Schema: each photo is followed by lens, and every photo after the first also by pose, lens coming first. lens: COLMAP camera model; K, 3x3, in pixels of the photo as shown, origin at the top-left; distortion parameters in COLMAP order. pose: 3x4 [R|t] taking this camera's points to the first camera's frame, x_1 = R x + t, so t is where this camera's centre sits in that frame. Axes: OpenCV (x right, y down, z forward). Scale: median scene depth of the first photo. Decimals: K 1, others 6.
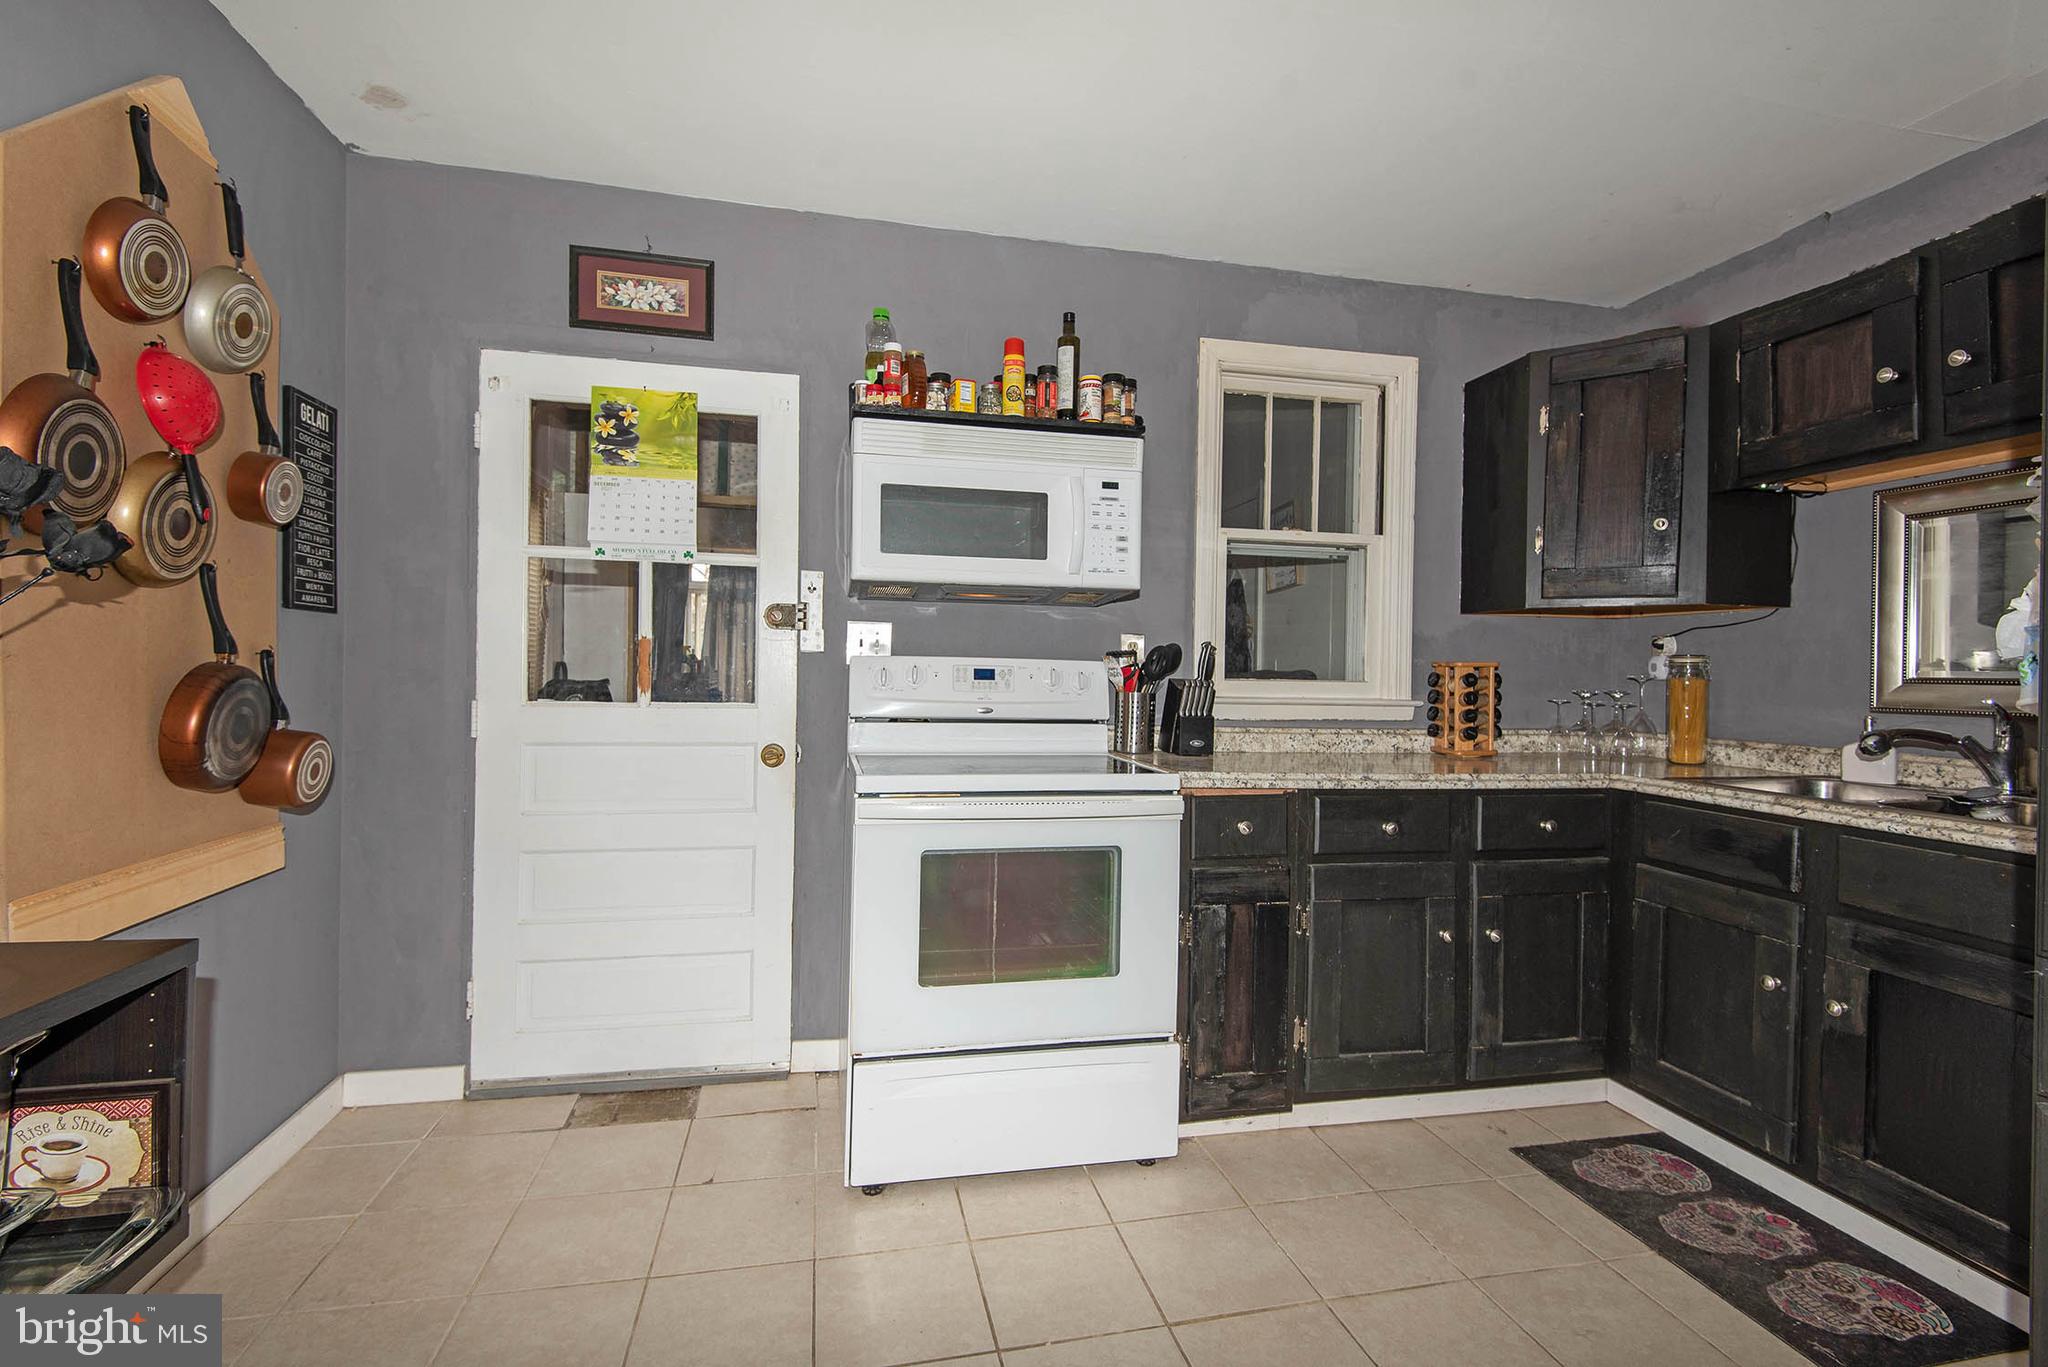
lens RADIAL K [[959.8, 0, 1024.0], [0, 959.8, 683.5], [0, 0, 1]] dist [-0.003430, -0.000351]
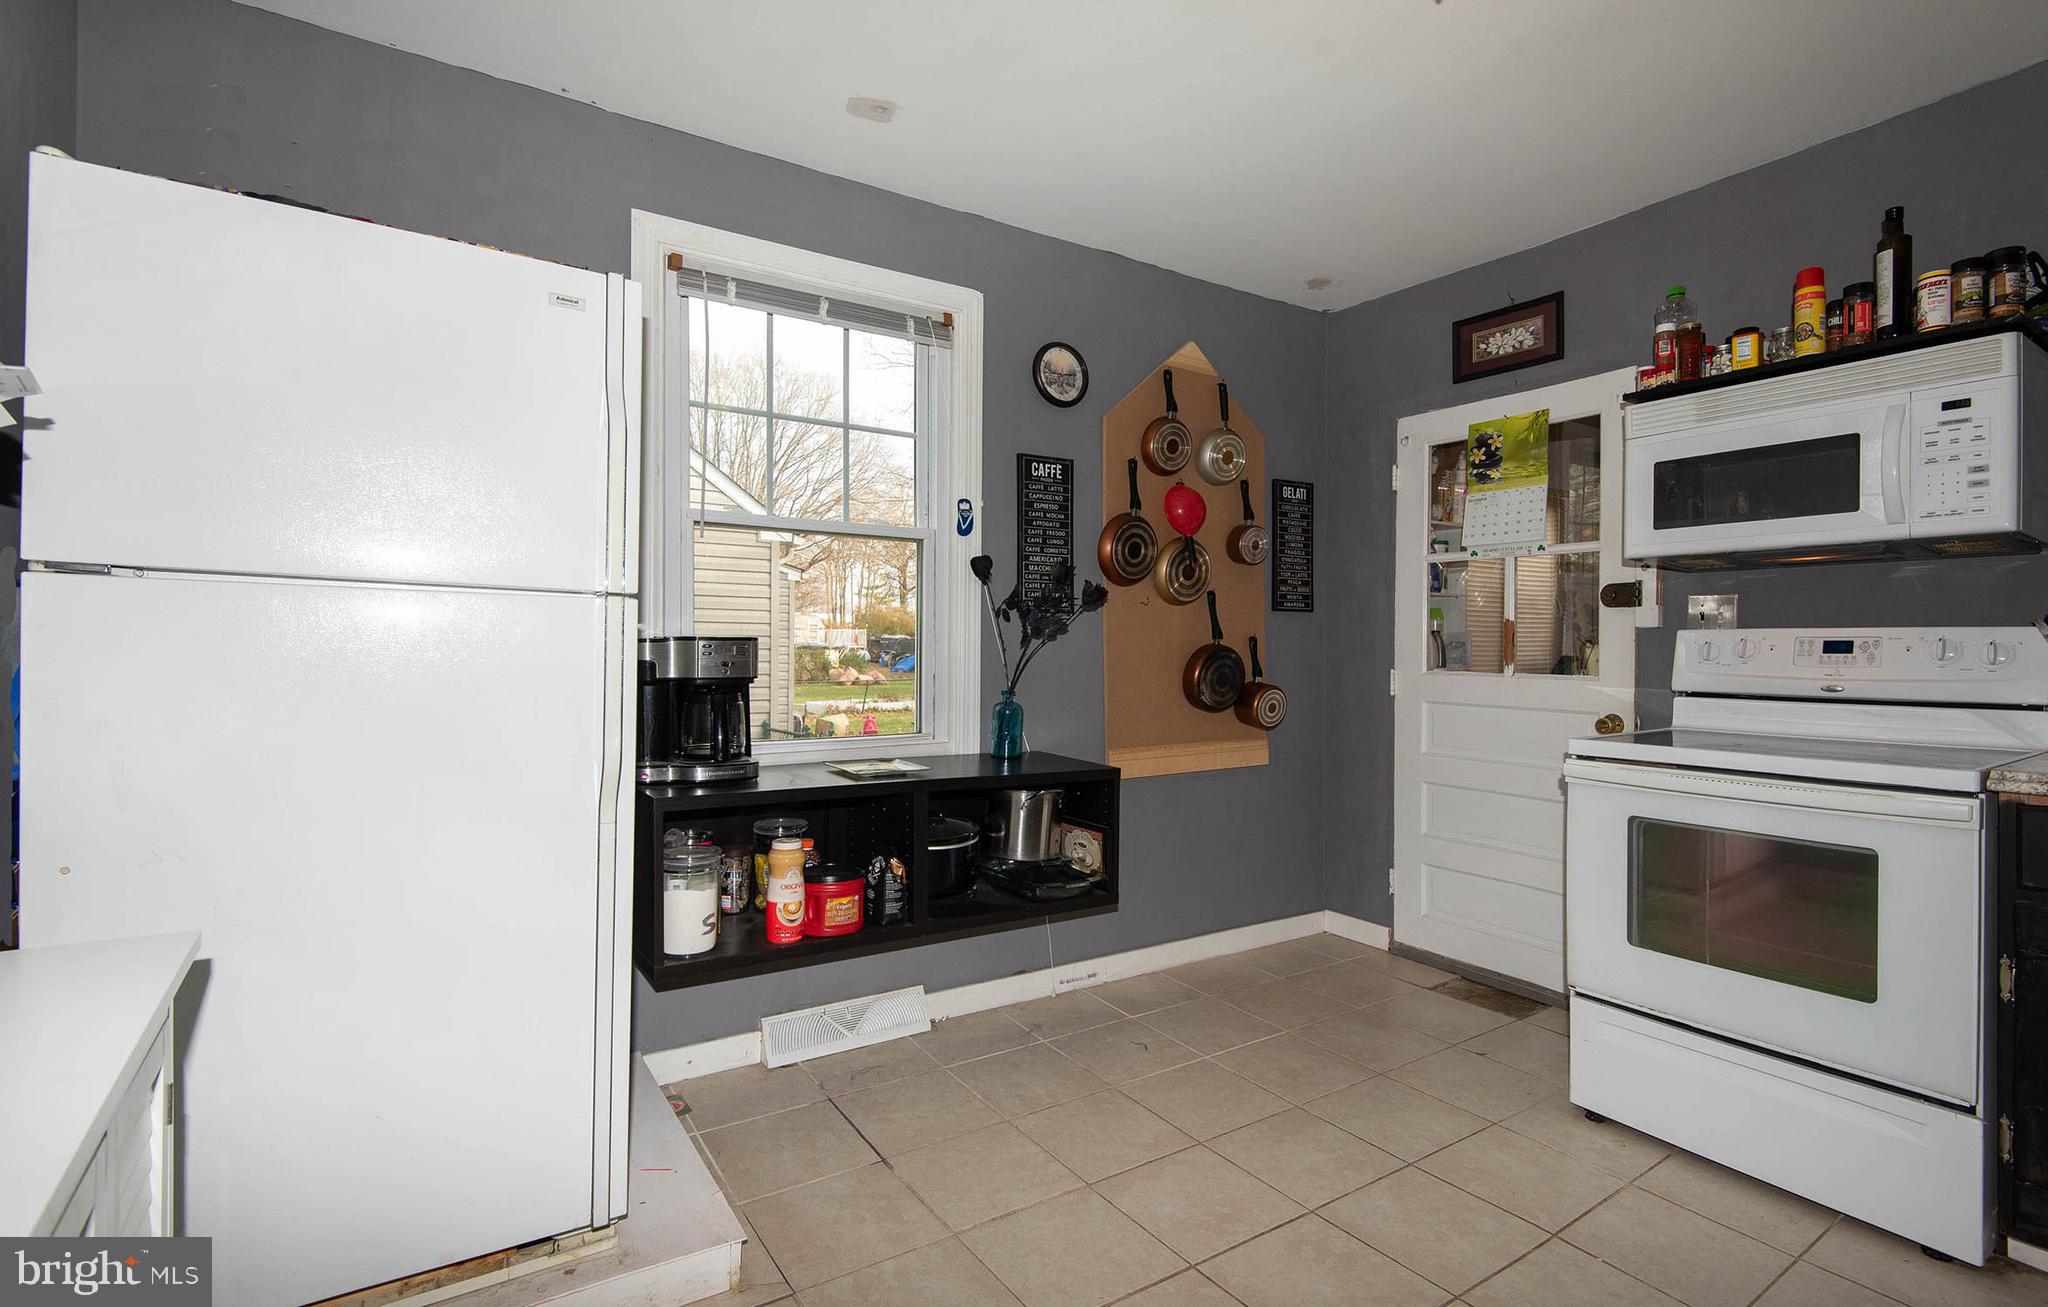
lens RADIAL K [[944.3, 0, 1070.8], [0, 944.3, 674.1], [0, 0, 1]] dist [-0.050035, 0.042598]
pose [[0.382891, 0.013677, -0.923692, 0.519060], [-0.010485, 0.999890, 0.010459, 0.014881], [0.923734, 0.005681, 0.382992, 0.032927]]
